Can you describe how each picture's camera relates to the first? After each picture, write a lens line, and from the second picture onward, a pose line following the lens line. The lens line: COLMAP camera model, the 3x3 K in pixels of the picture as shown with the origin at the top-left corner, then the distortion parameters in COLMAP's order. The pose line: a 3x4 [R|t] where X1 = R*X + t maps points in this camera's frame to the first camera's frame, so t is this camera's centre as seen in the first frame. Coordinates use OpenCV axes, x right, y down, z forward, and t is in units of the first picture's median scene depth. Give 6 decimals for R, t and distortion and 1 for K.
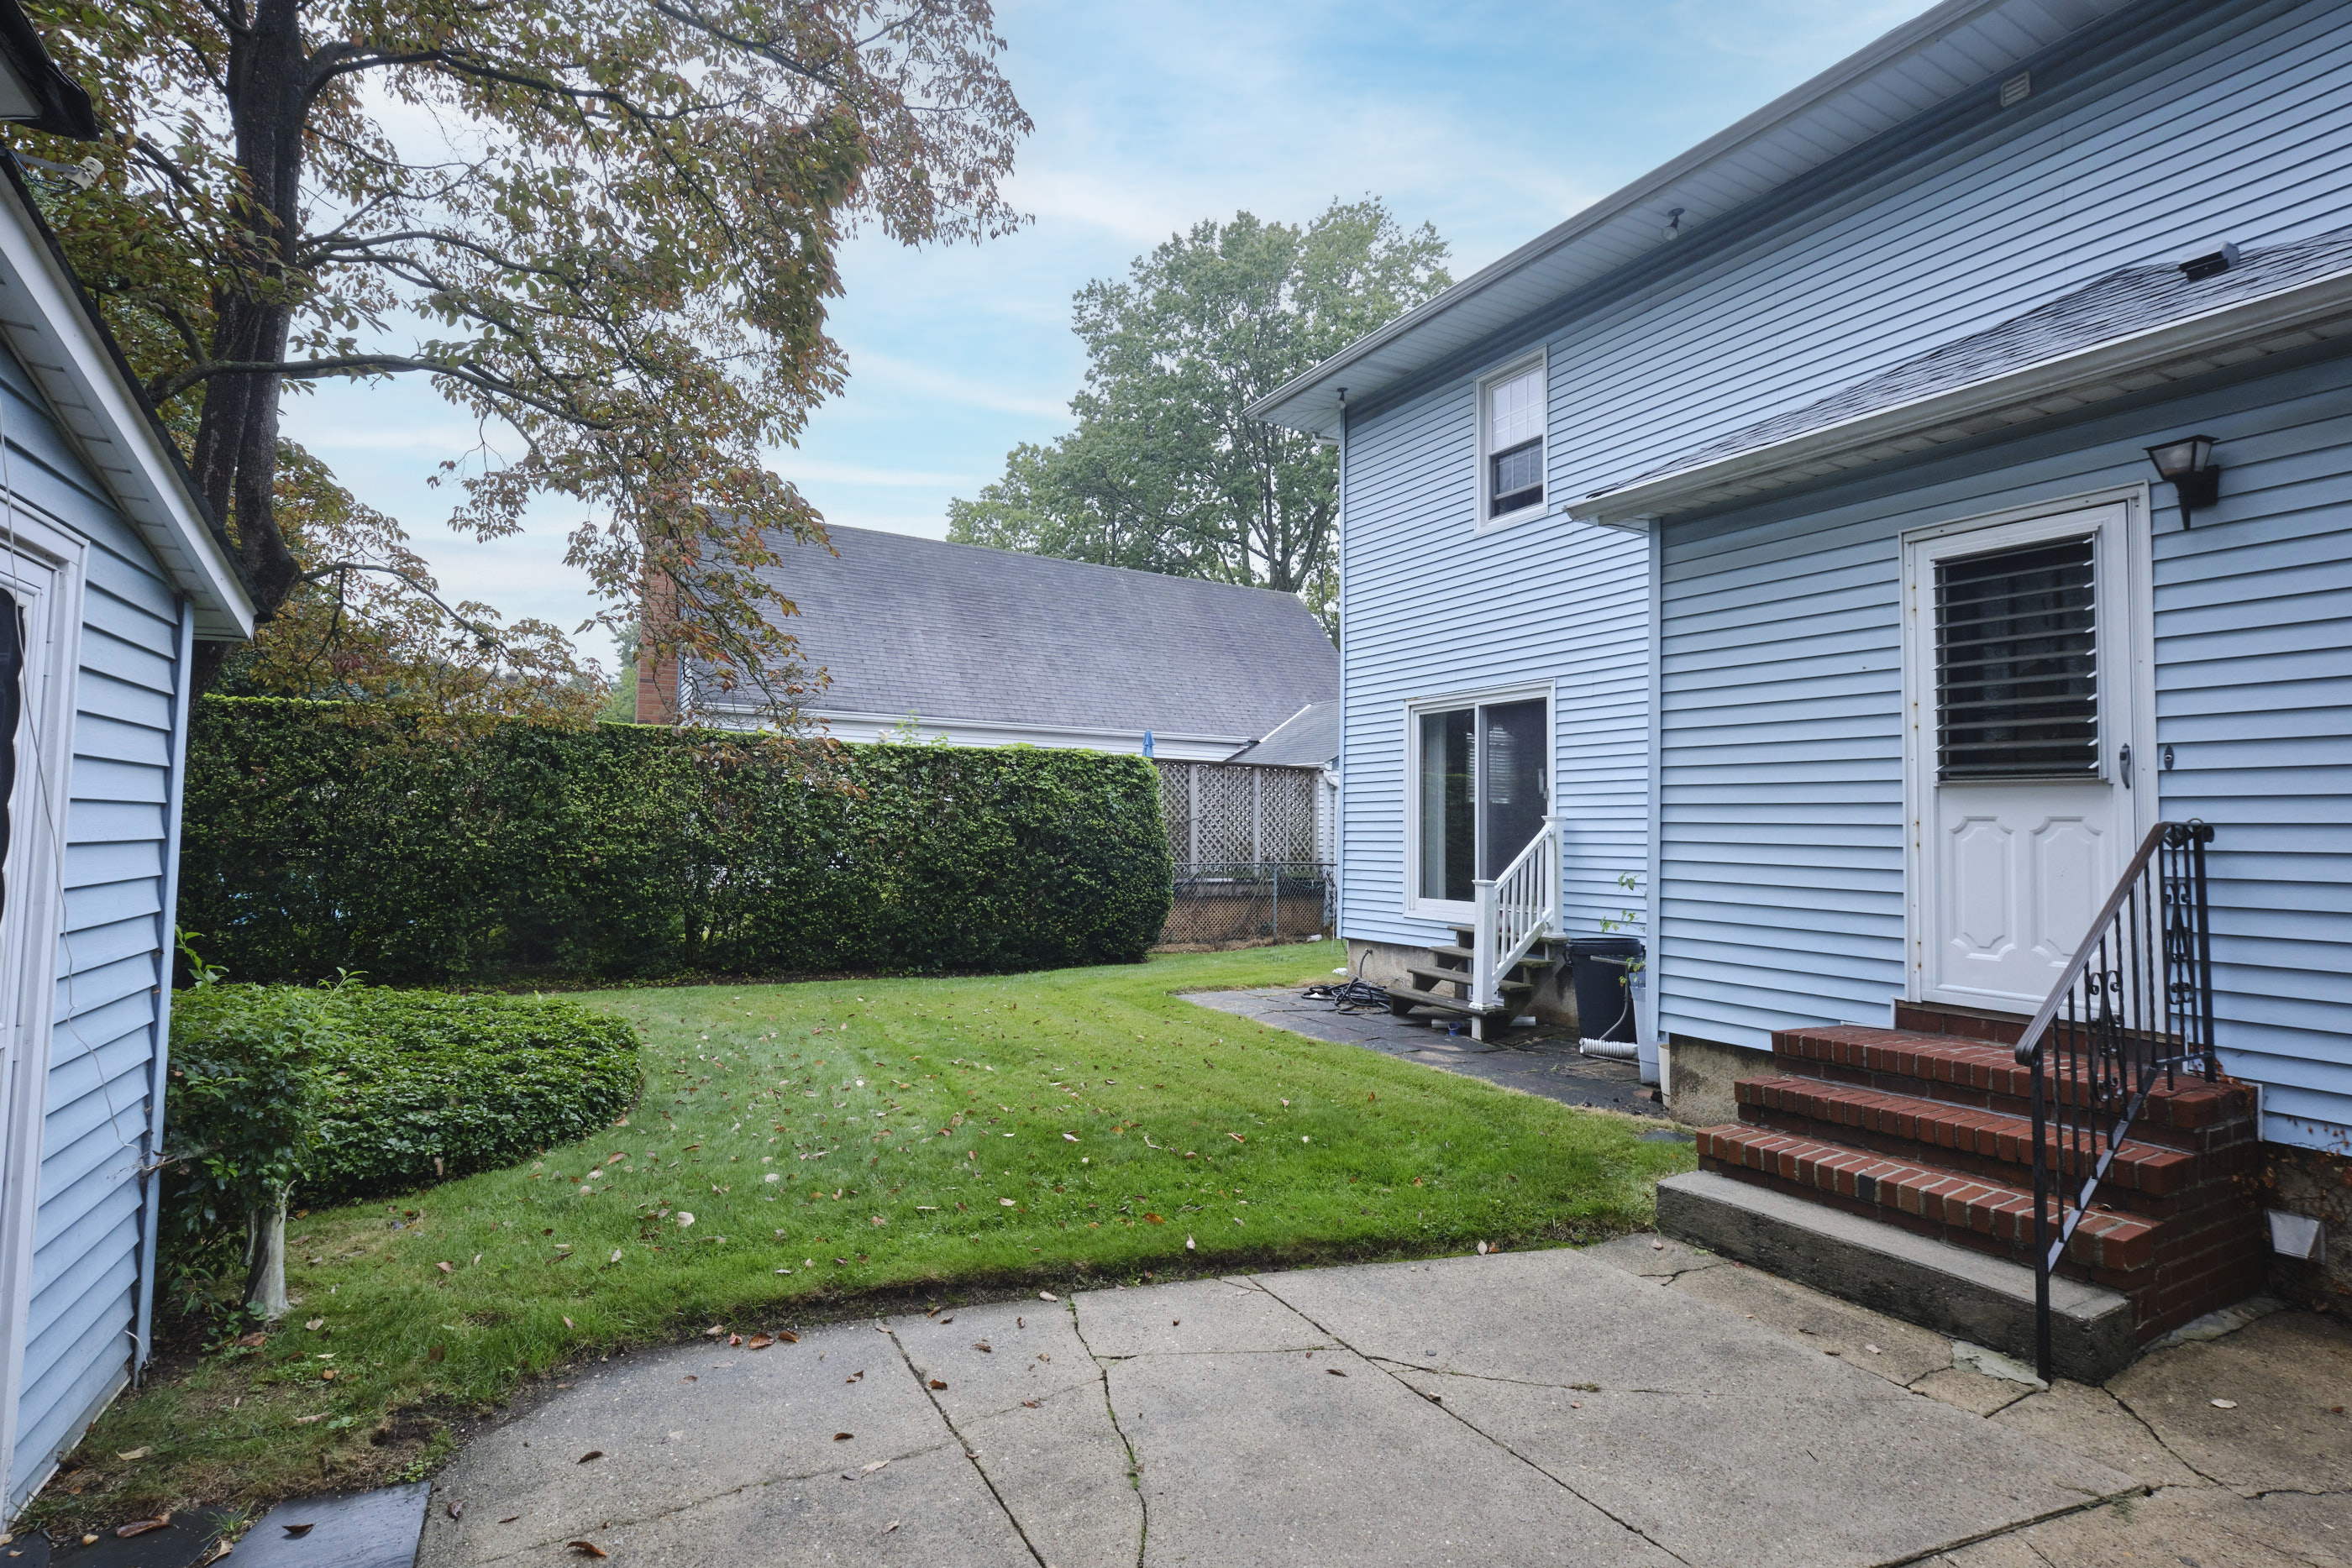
lens RADIAL K [[1108.0, 0, 1176.9], [0, 1108.0, 776.3], [0, 0, 1]] dist [0.000204, -0.000013]
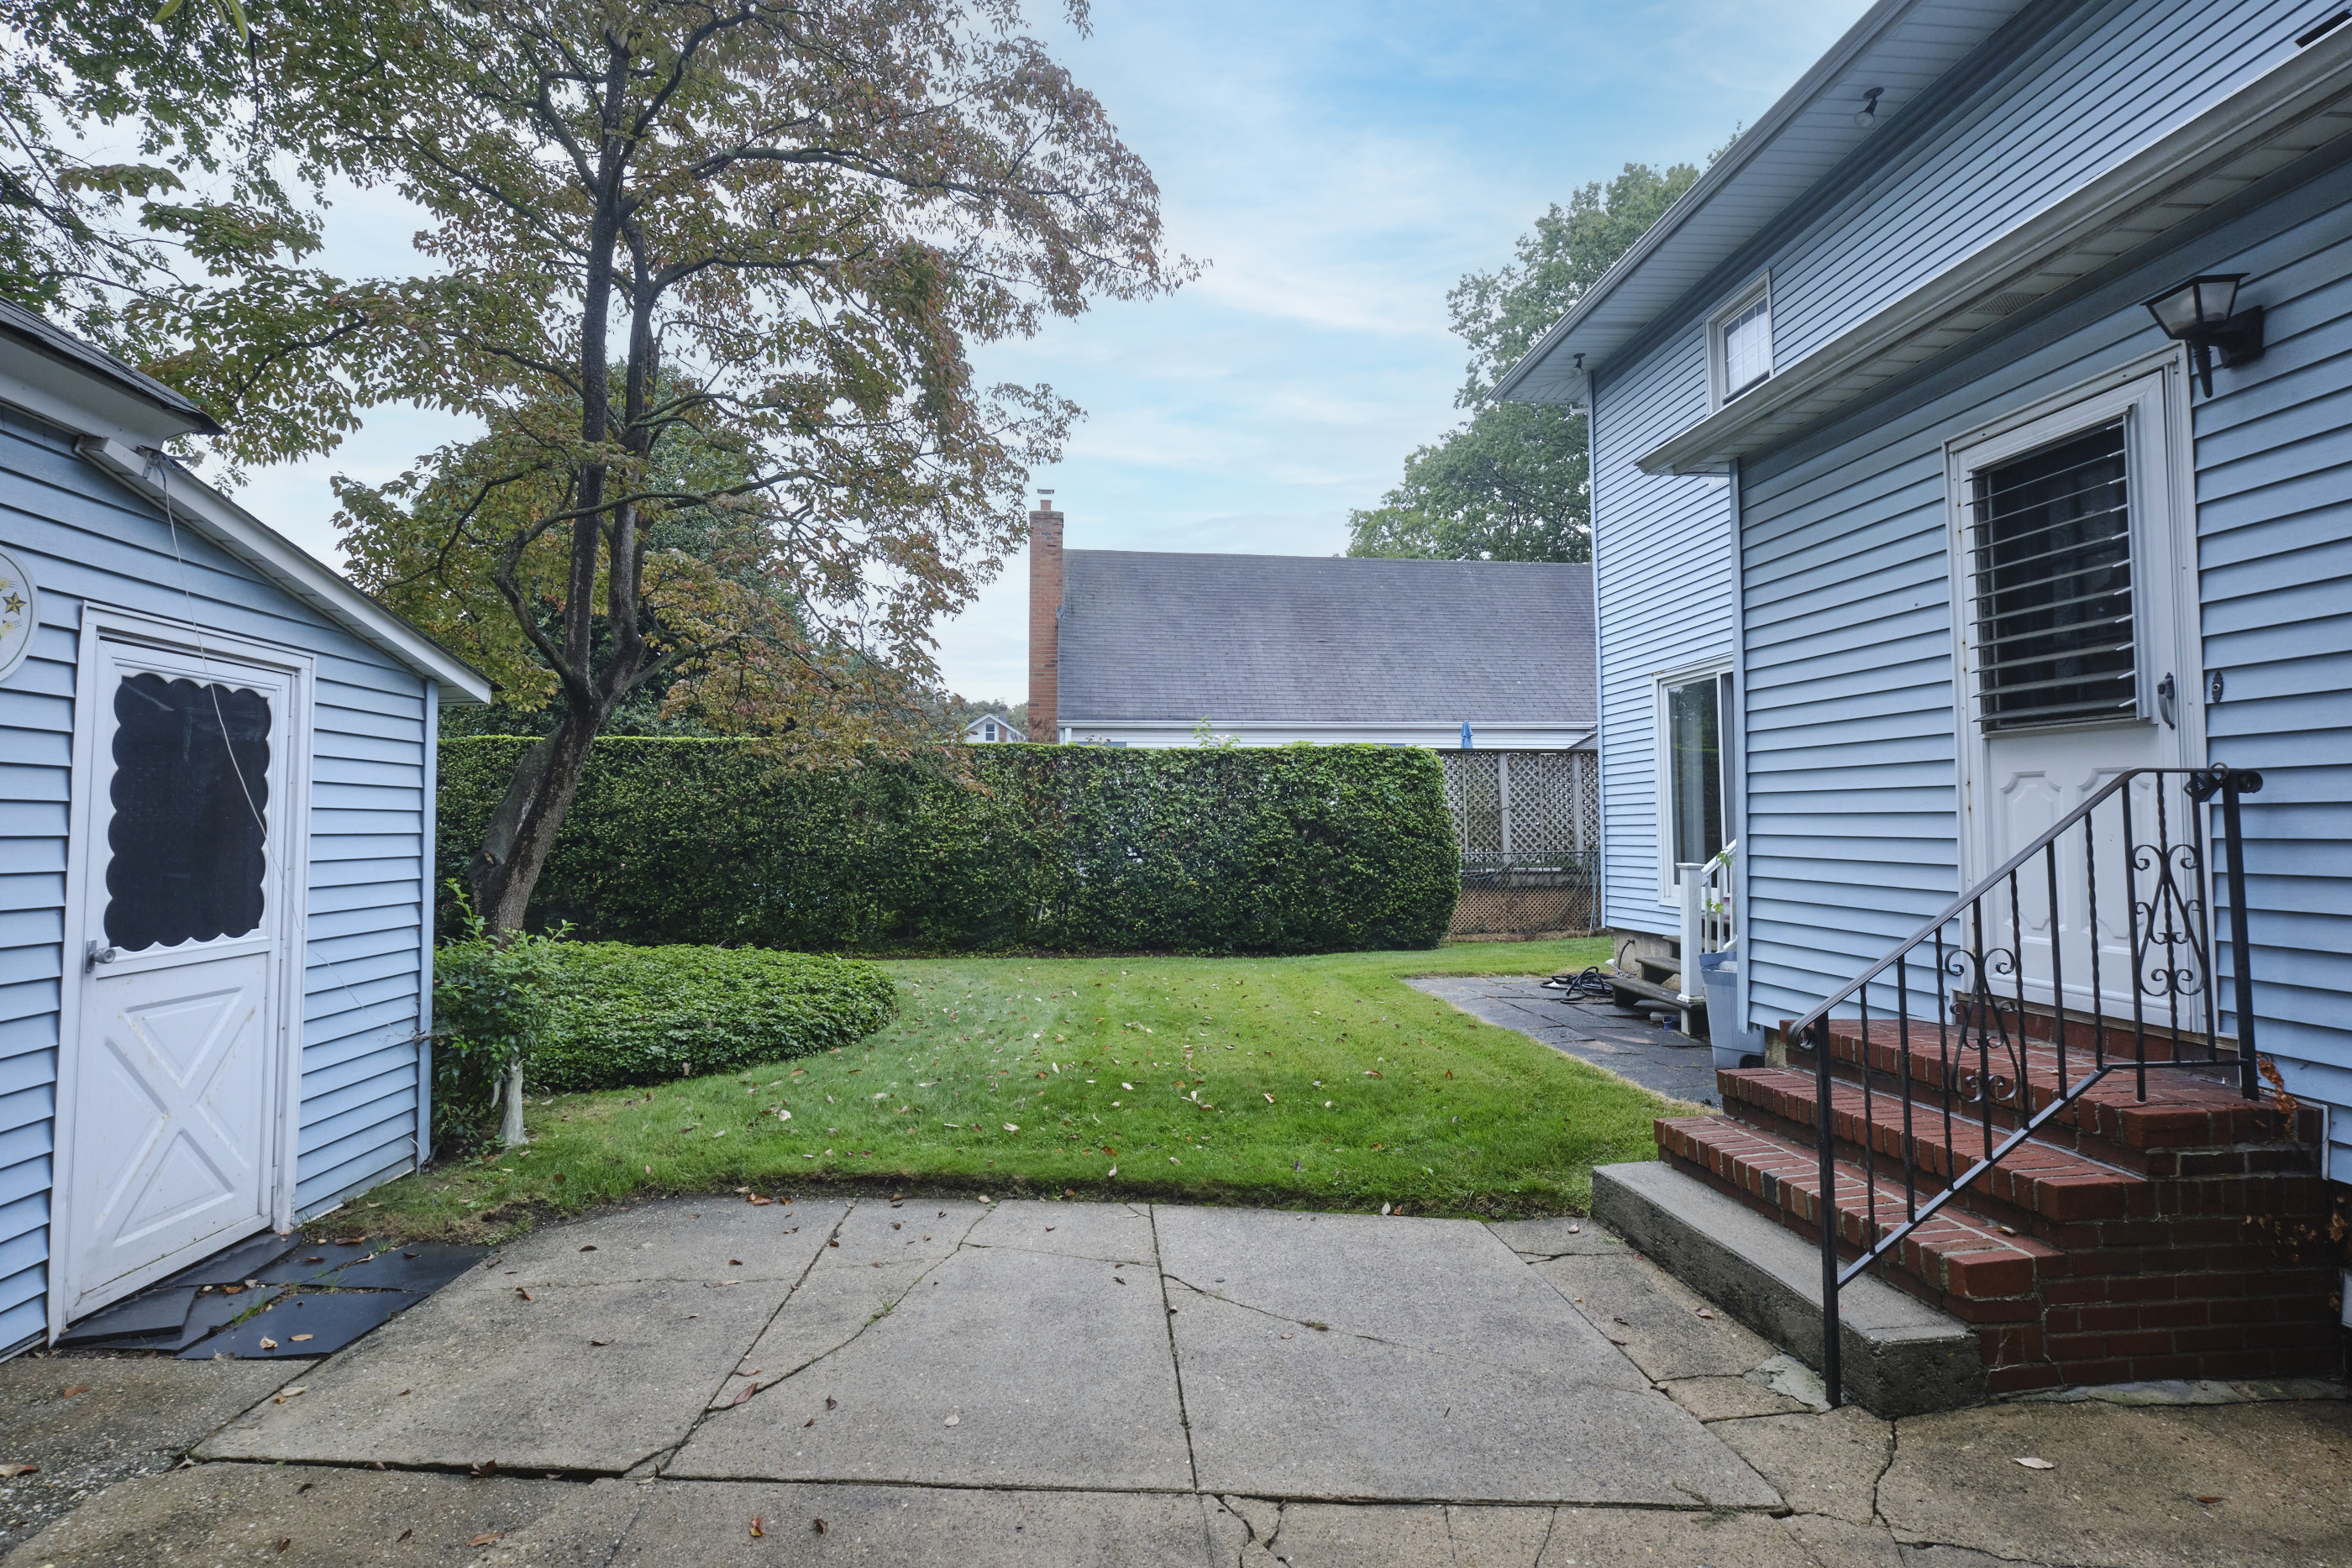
lens RADIAL K [[1108.0, 0, 1251.6], [0, 1108.0, 776.9], [0, 0, 1]] dist [0.000204, -0.000013]
pose [[0.917772, -0.039905, -0.395098, 0.559617], [0.040312, 0.999161, -0.007275, 0.024392], [0.395057, -0.009250, 0.918610, 0.005657]]
